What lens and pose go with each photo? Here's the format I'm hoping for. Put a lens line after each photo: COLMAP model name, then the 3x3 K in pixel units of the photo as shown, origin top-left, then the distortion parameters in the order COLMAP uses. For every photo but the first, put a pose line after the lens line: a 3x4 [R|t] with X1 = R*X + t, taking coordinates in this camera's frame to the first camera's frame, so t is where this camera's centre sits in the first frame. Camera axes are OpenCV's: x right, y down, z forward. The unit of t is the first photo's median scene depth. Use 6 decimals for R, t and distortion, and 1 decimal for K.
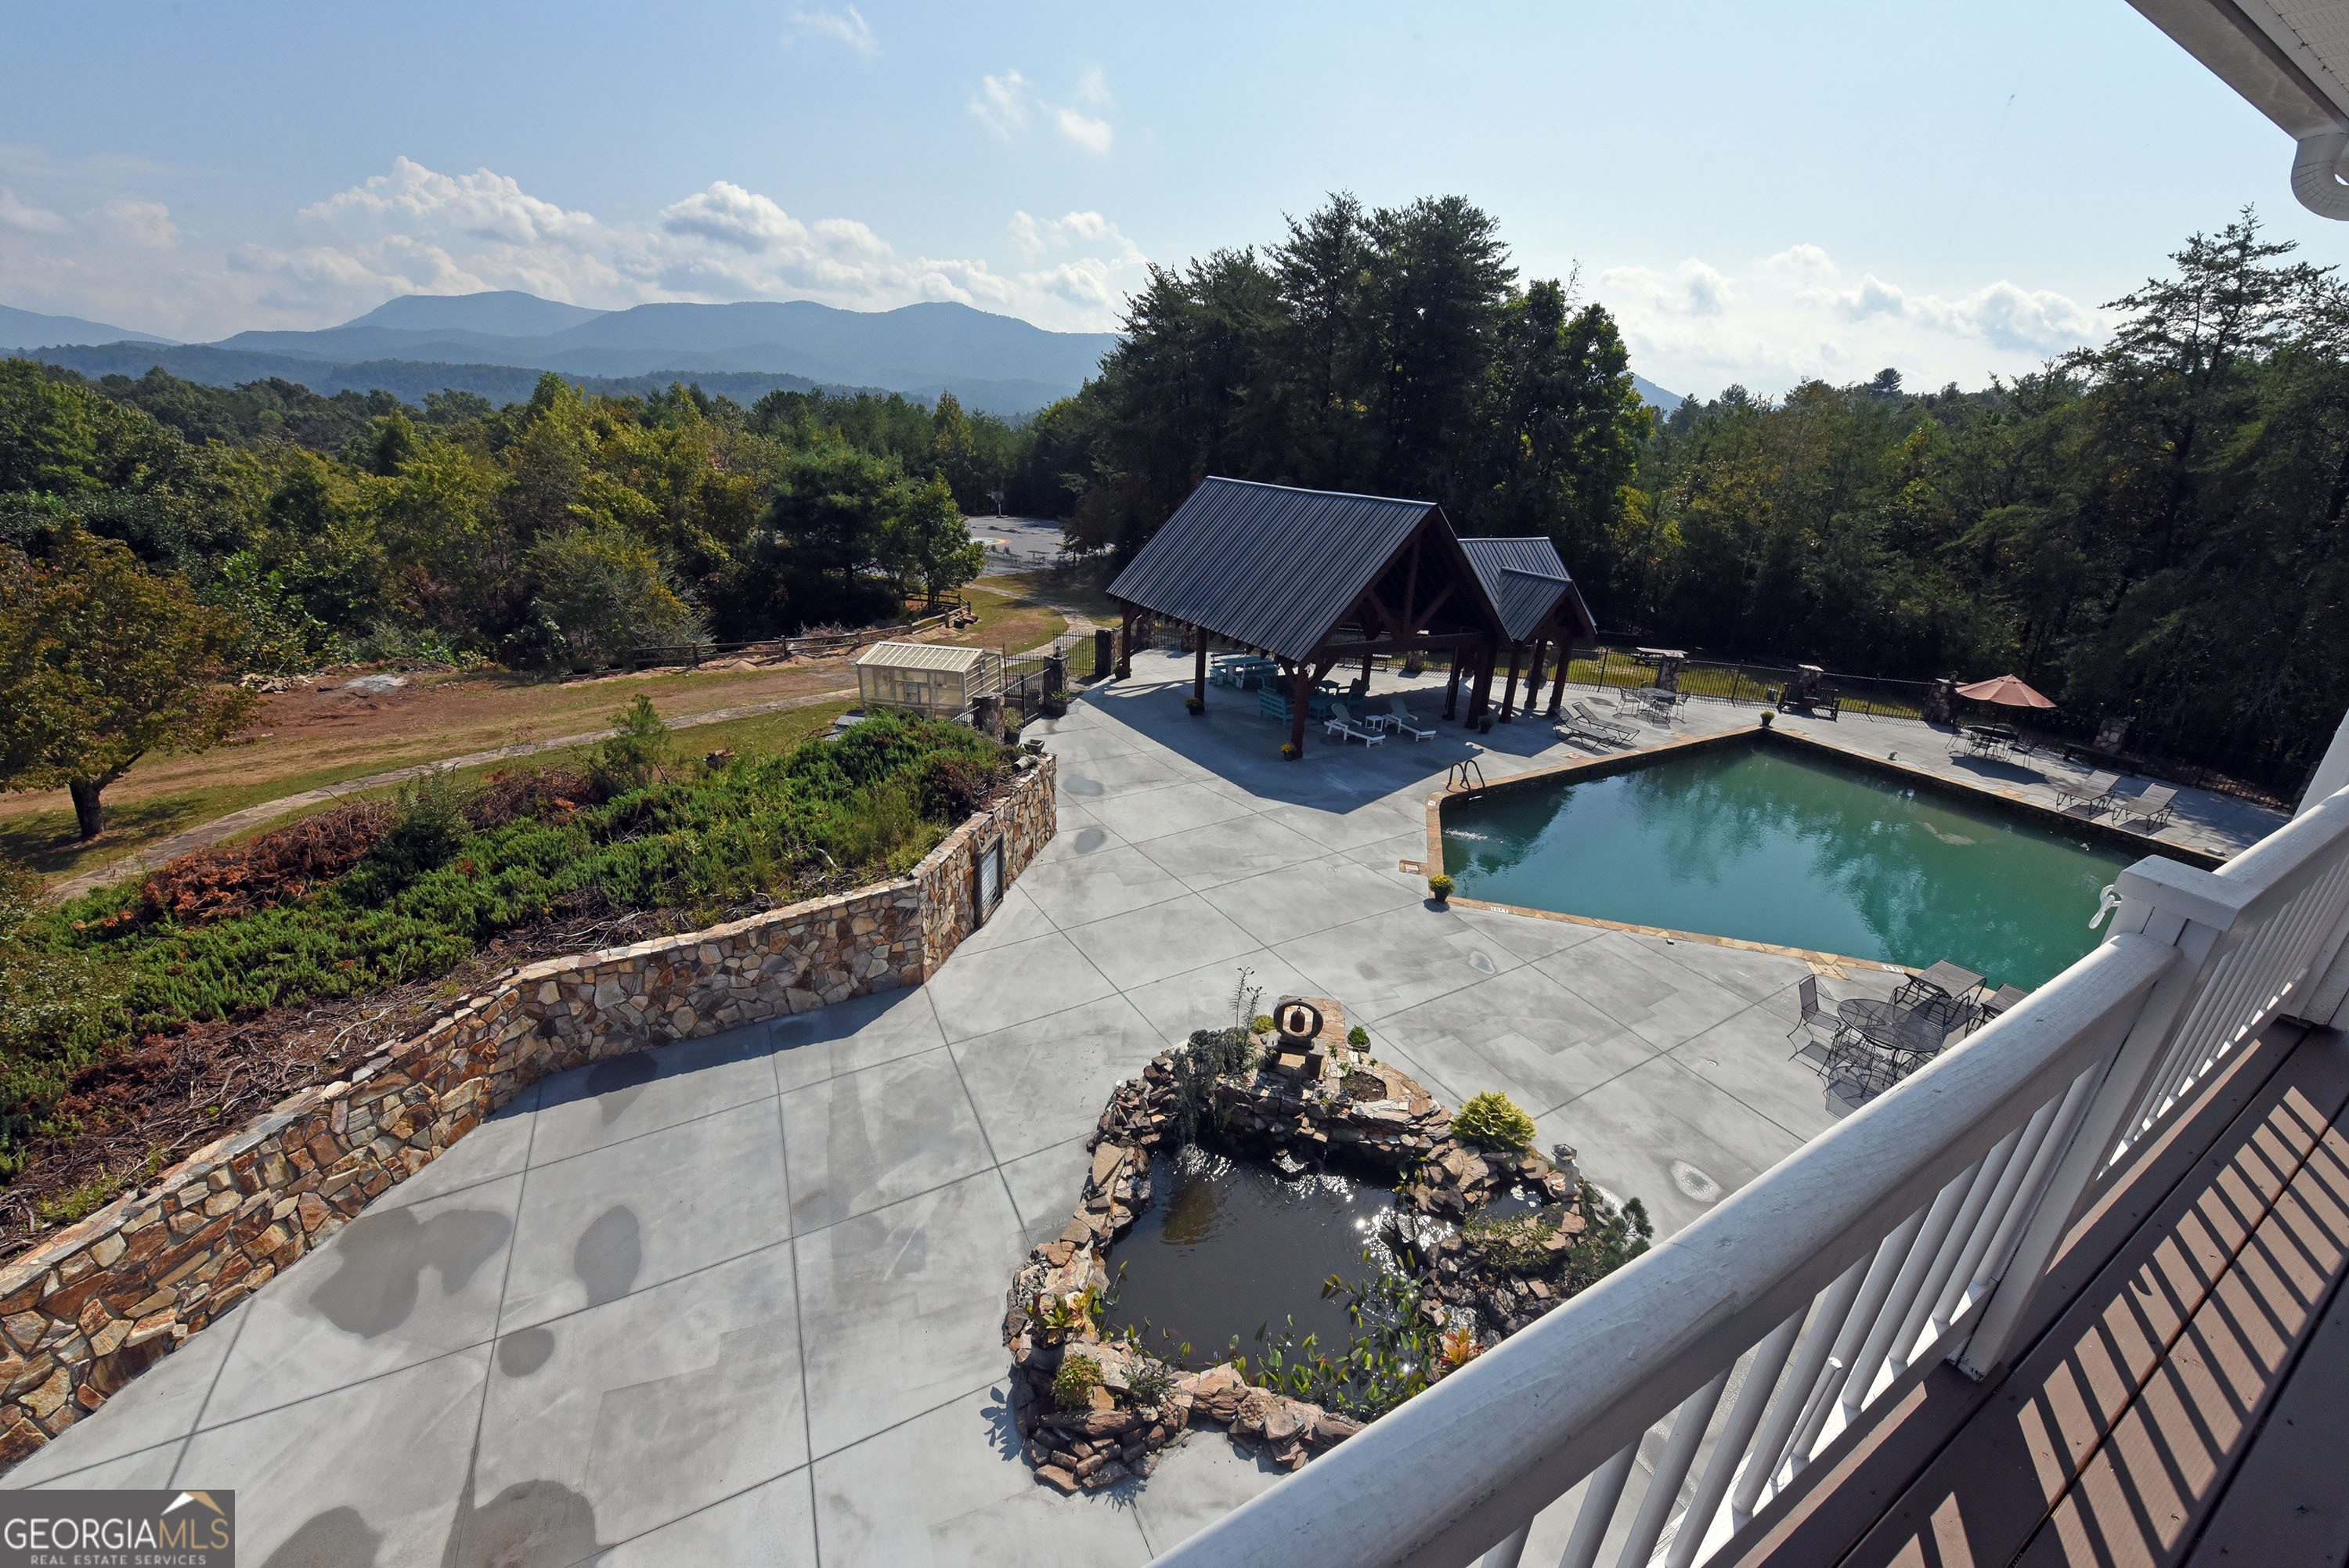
lens RADIAL K [[939.5, 0, 1169.9], [0, 939.5, 780.9], [0, 0, 1]] dist [-0.014328, -0.001818]
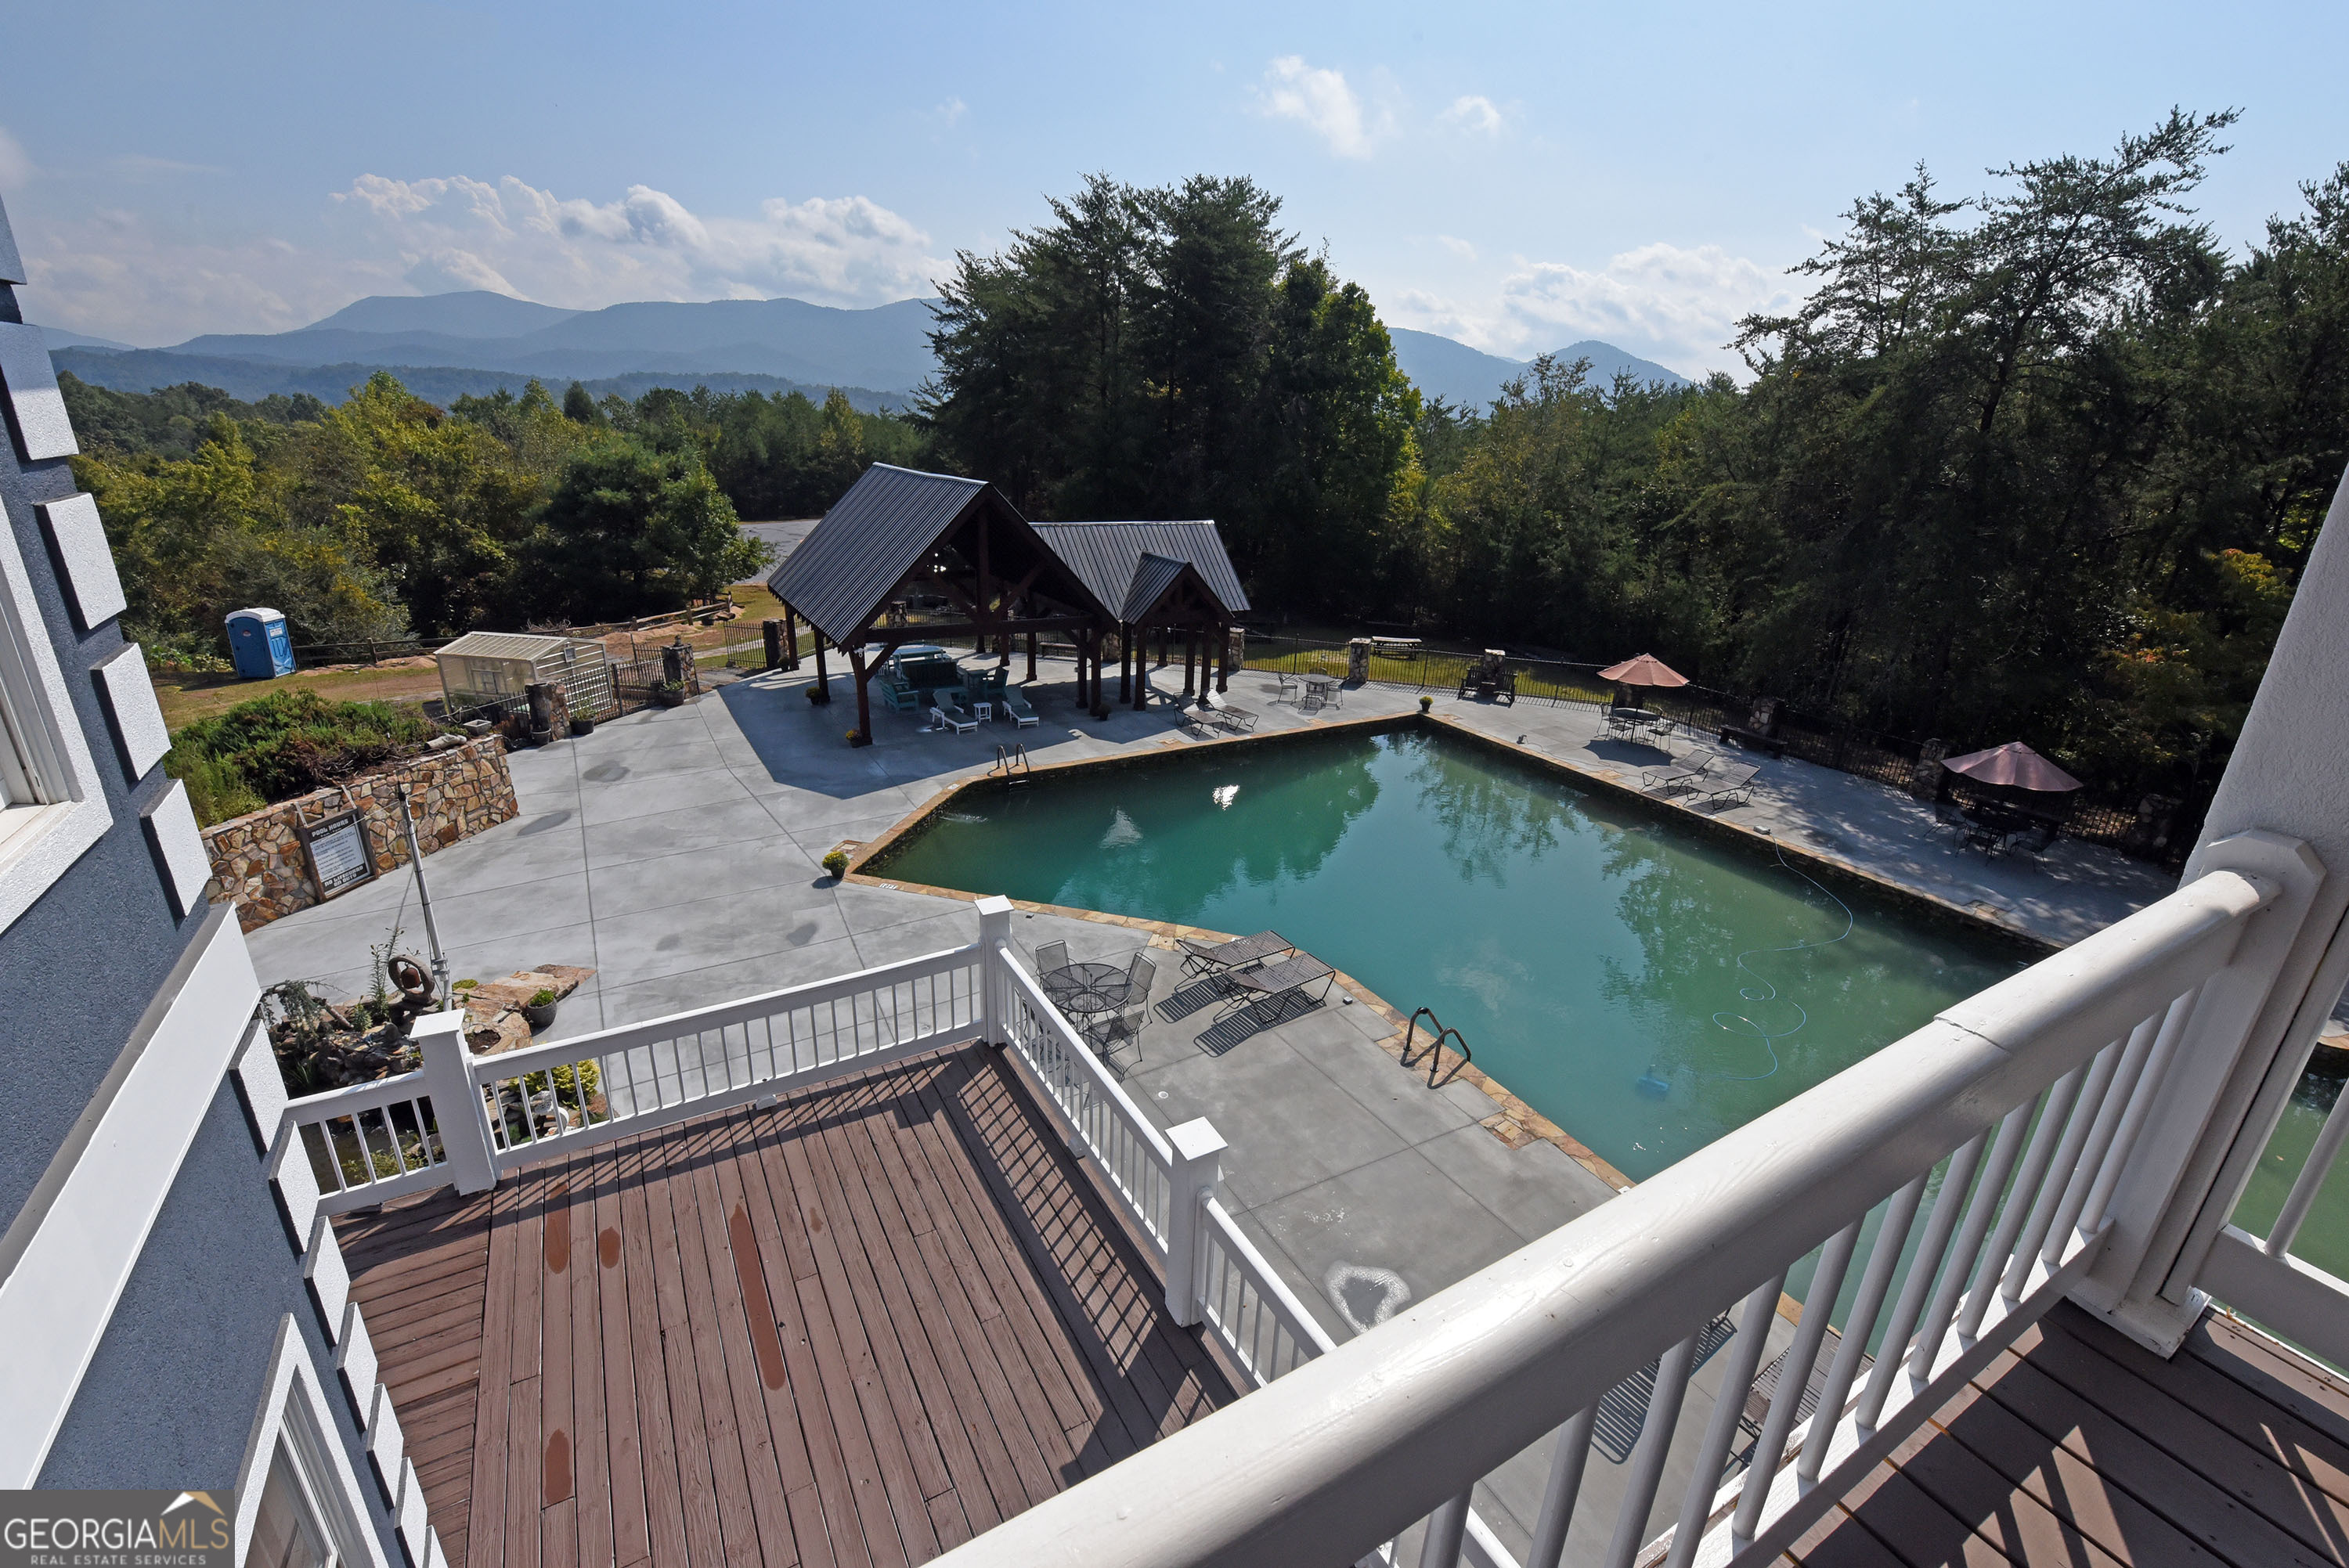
lens RADIAL K [[992.8, 0, 1169.8], [0, 992.8, 779.2], [0, 0, 1]] dist [-0.013189, -0.001427]
pose [[0.999936, -0.008048, -0.007945, 0.404849], [0.007903, 0.999805, -0.018122, 0.028541], [0.008089, 0.018058, 0.999804, -0.023739]]
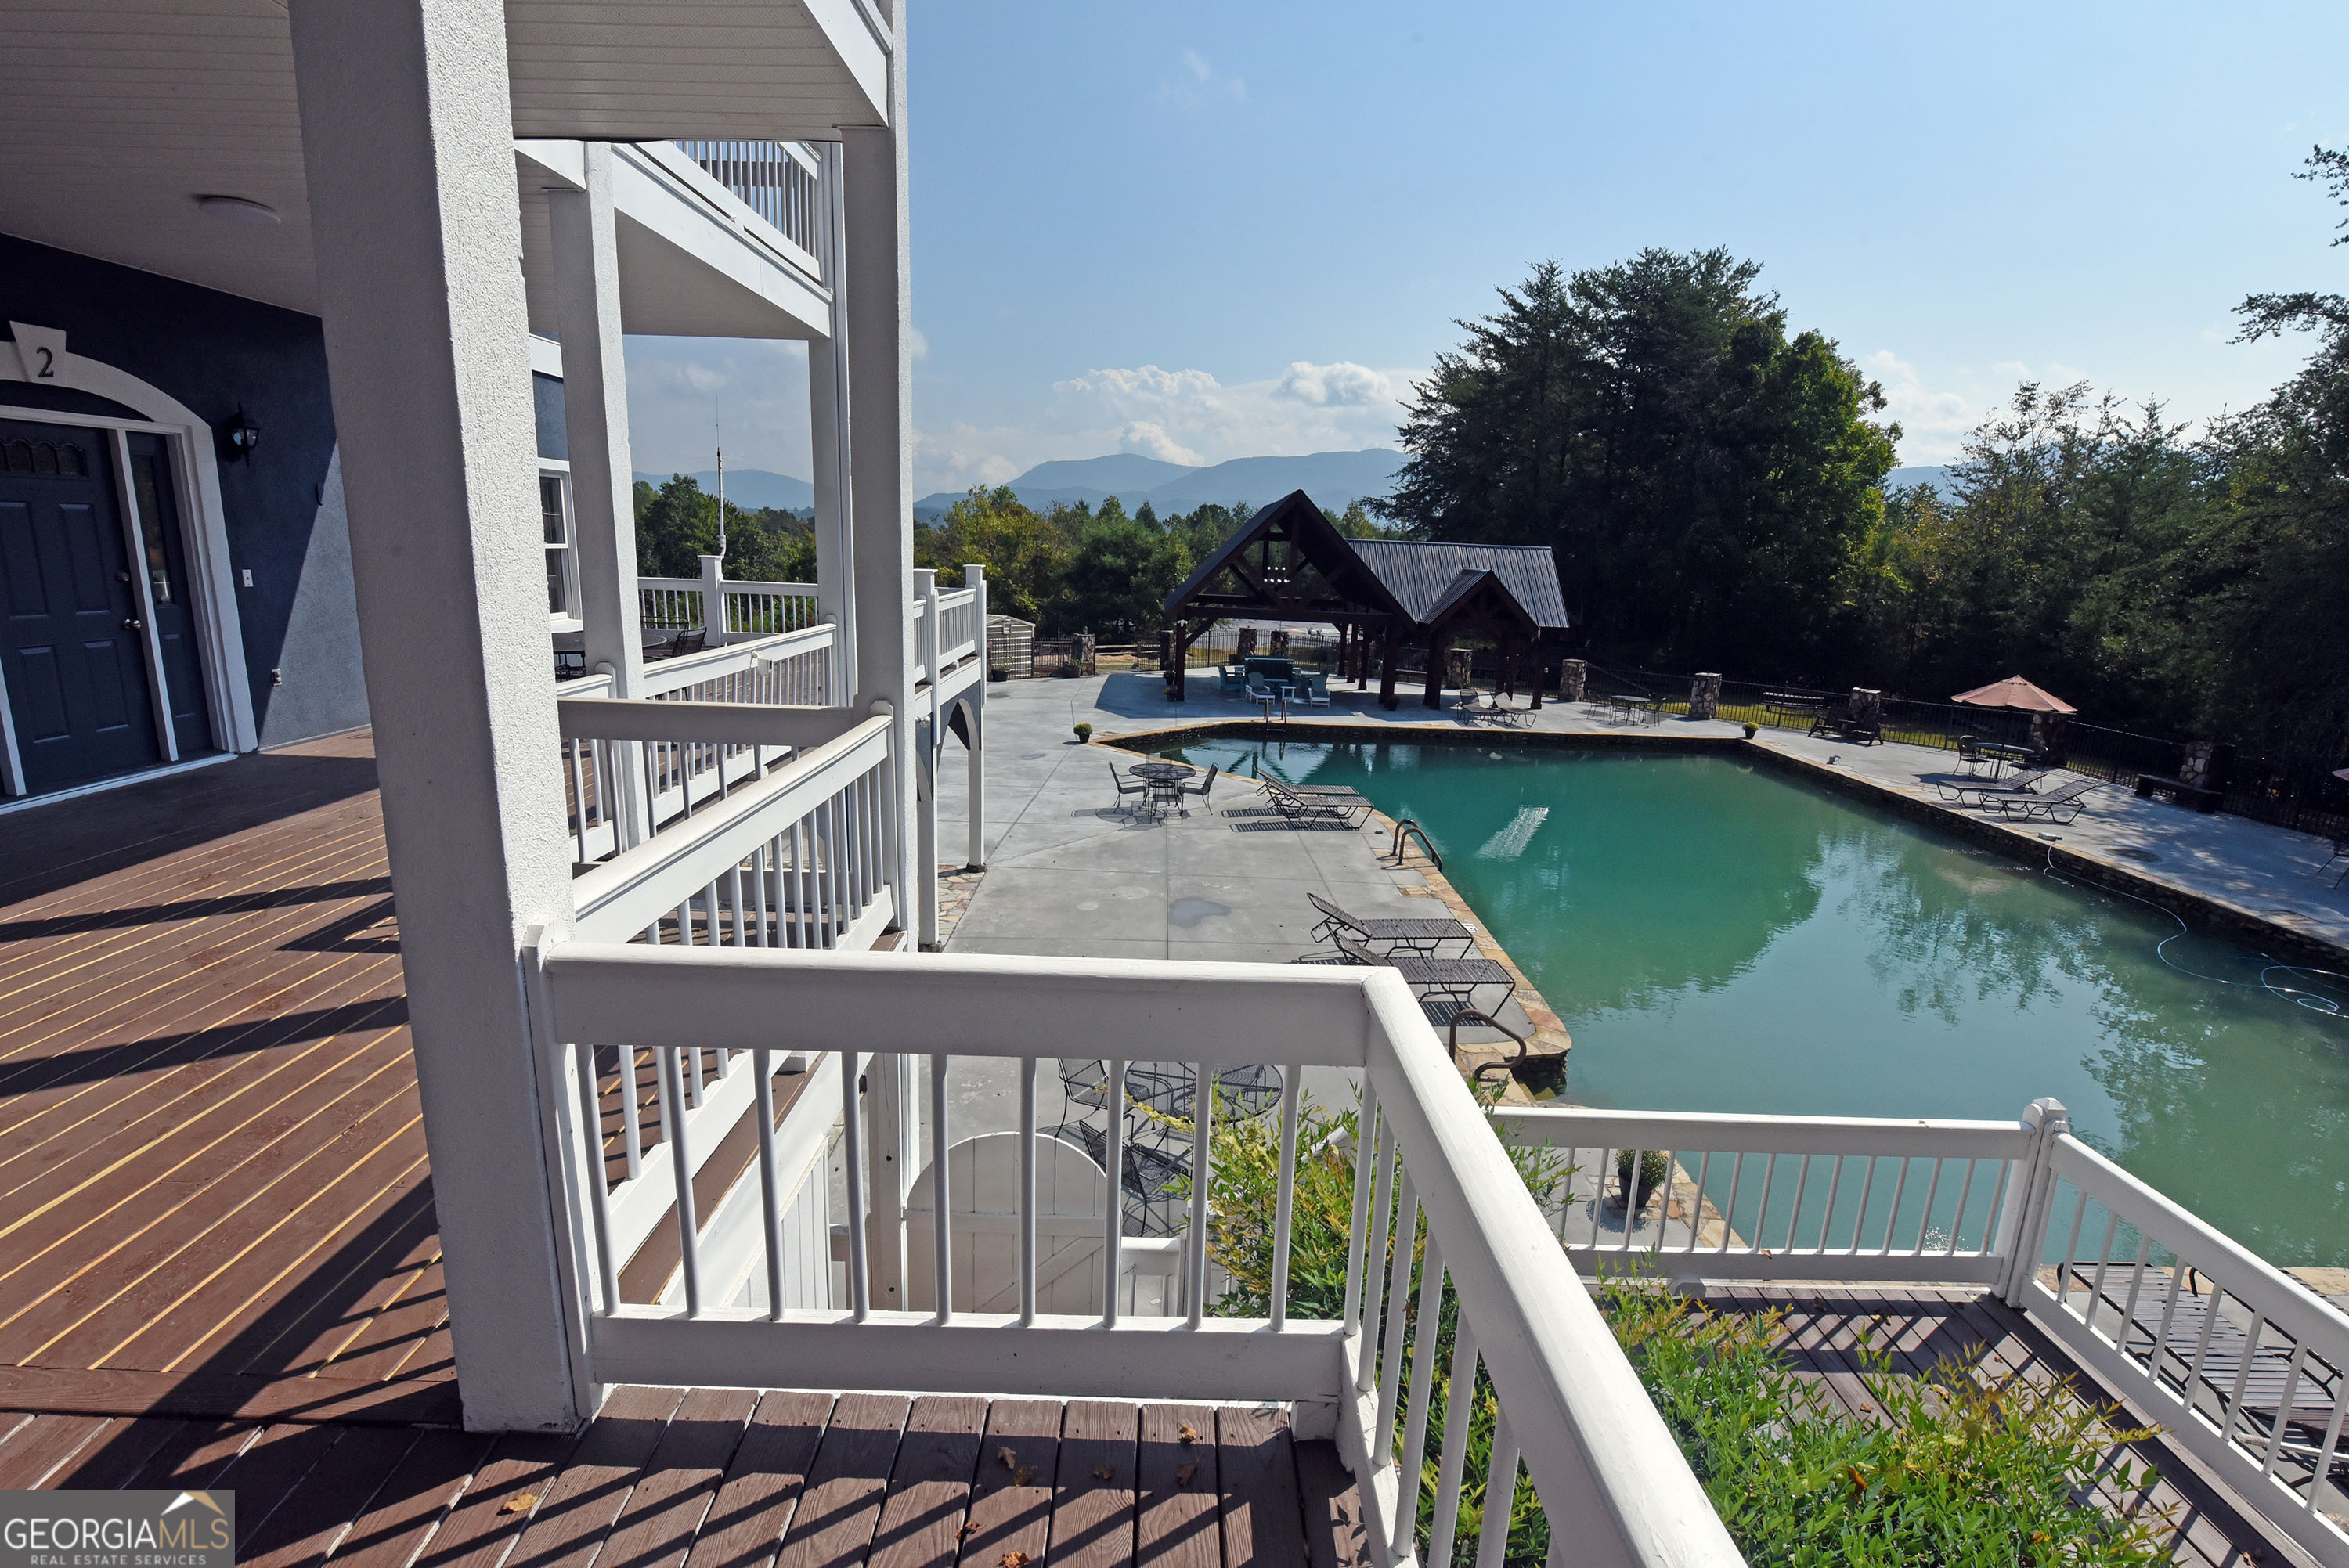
lens RADIAL K [[1058.6, 0, 1164.0], [0, 1058.6, 782.2], [0, 0, 1]] dist [-0.011422, -0.002789]
pose [[0.860424, 0.094728, -0.500697, 0.704499], [-0.175194, 0.977665, -0.116096, 0.206883], [0.478516, 0.187611, 0.857802, -0.126471]]
